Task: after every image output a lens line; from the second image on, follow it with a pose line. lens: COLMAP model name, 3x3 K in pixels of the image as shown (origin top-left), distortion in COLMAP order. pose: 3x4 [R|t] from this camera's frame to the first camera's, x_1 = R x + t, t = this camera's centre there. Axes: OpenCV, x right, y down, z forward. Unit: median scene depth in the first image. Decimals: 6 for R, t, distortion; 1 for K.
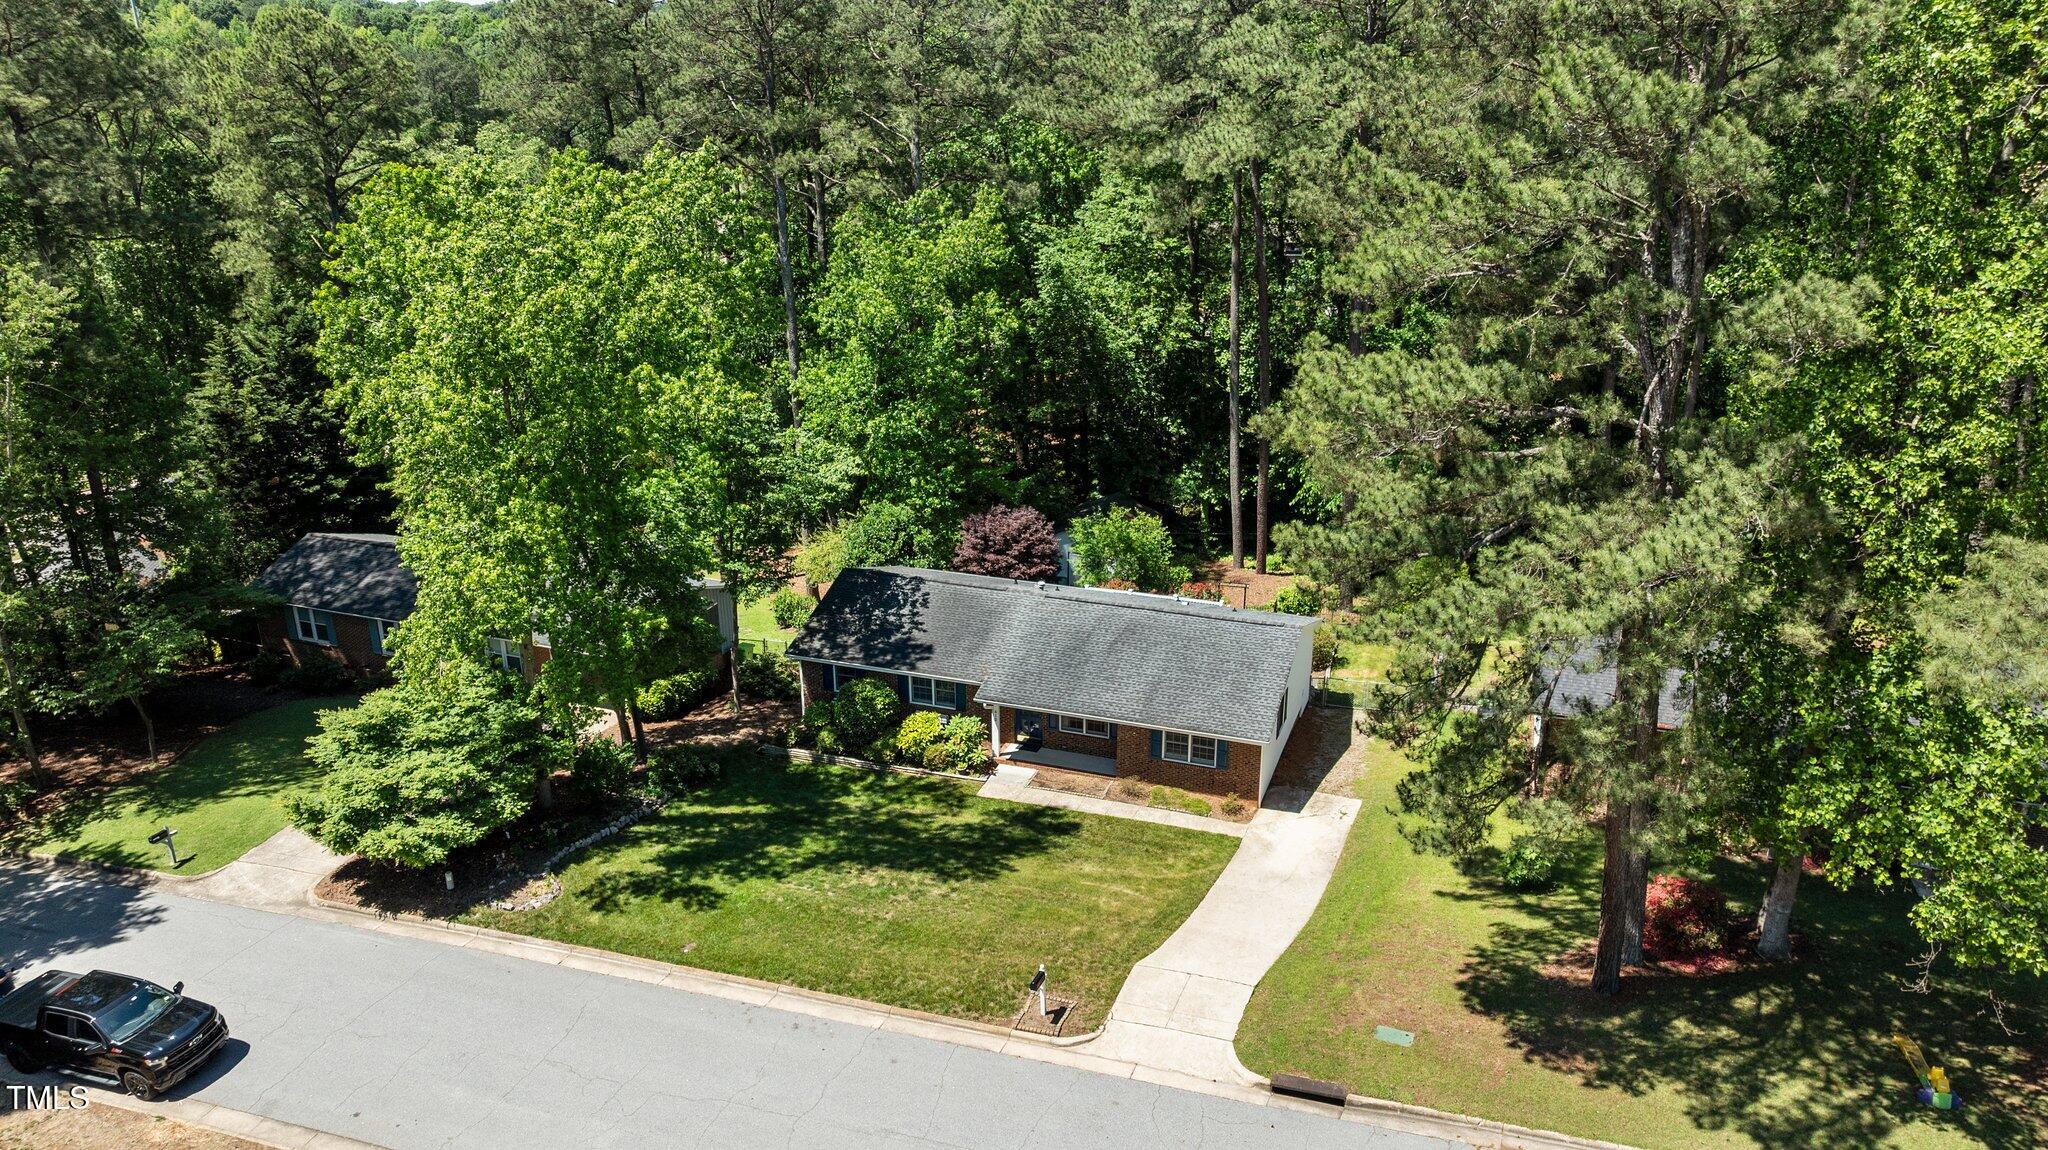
lens RADIAL K [[1448.1, 0, 1022.7], [0, 1448.1, 581.3], [0, 0, 1]] dist [0.000812, -0.000871]
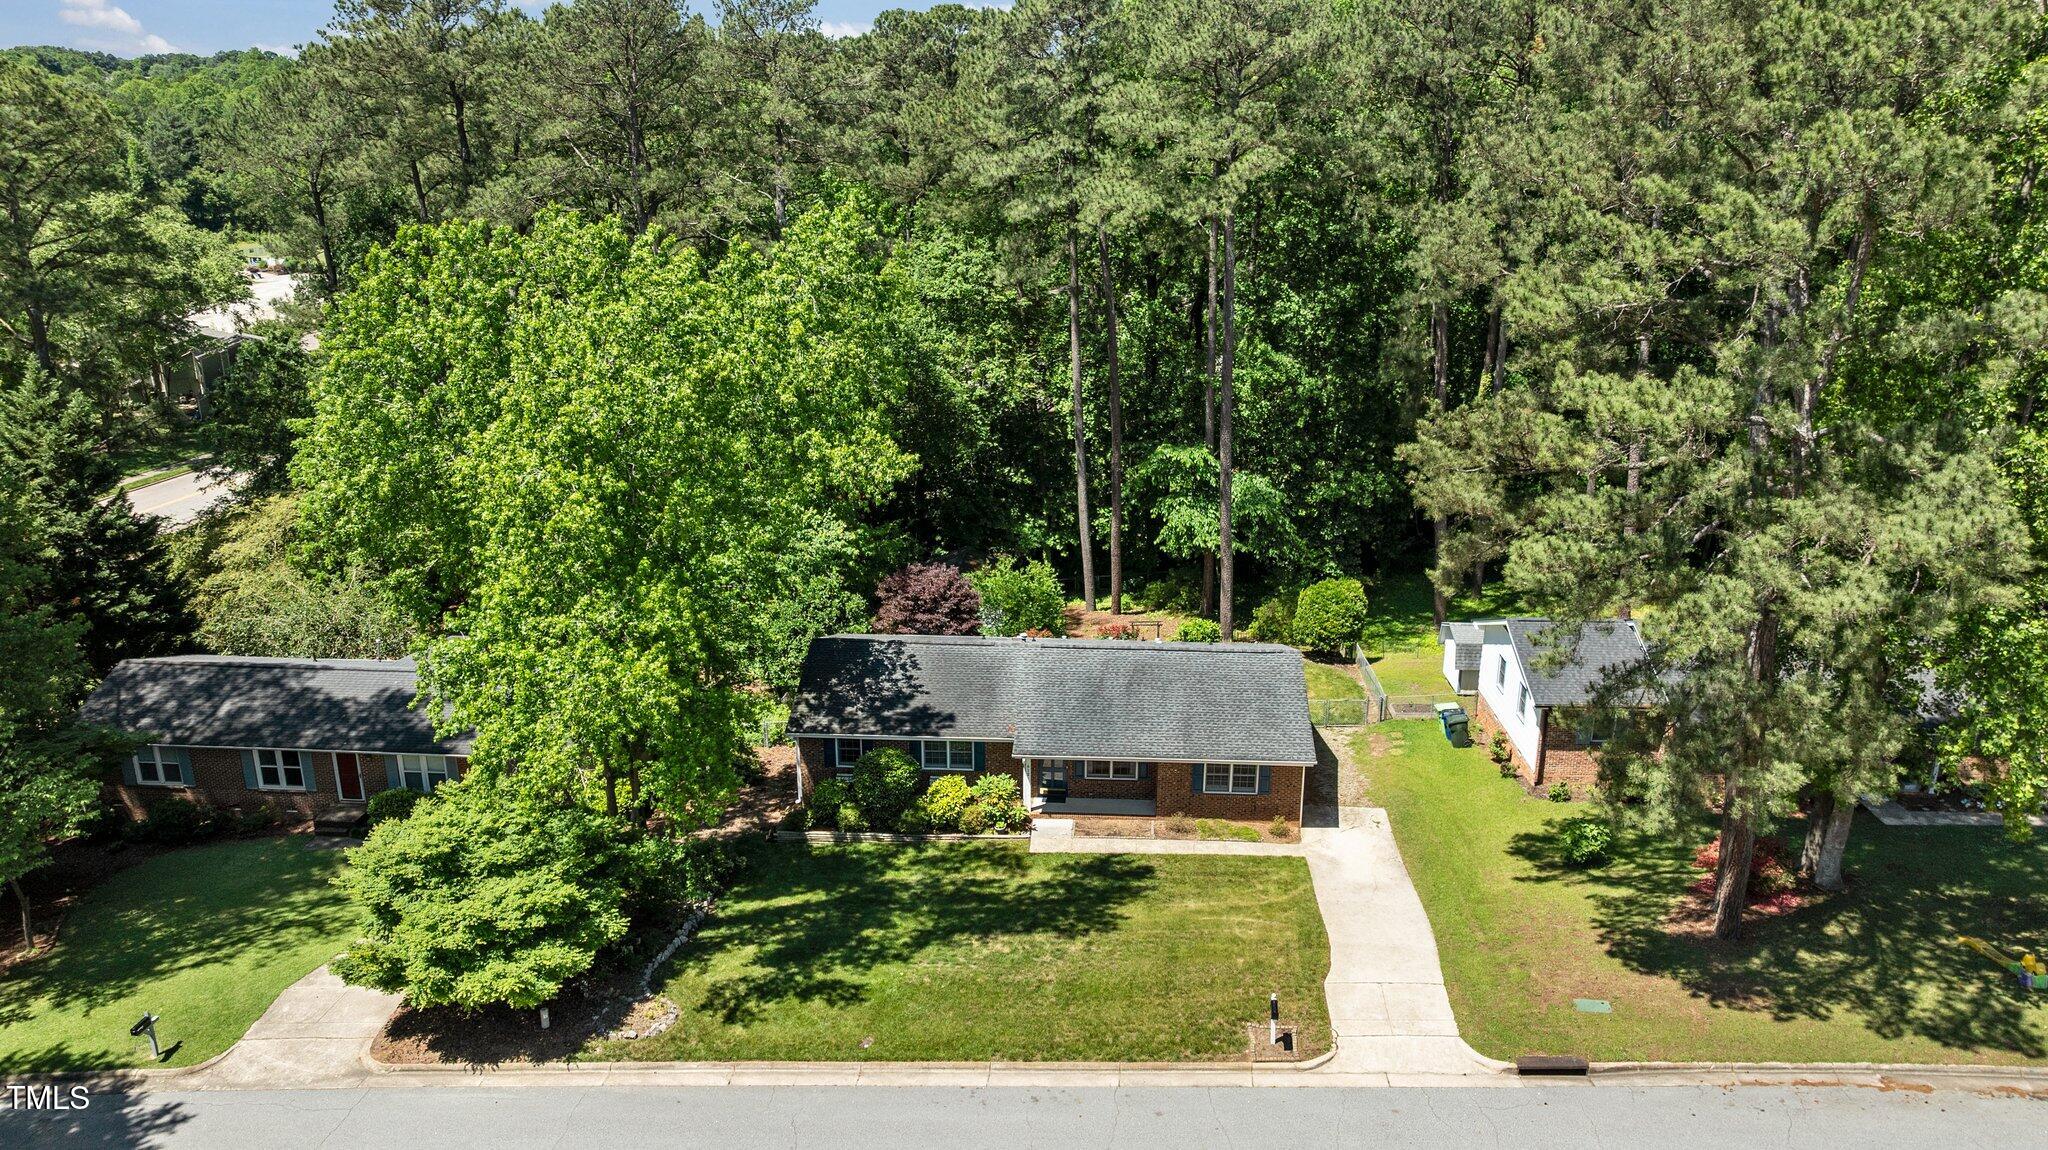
lens RADIAL K [[1480.4, 0, 1026.1], [0, 1480.4, 584.9], [0, 0, 1]] dist [-0.009406, 0.011095]
pose [[0.958162, -0.082315, 0.274136, -0.330042], [0.093197, 0.995285, -0.026887, -0.006938], [-0.270630, 0.051311, 0.961315, 0.028246]]
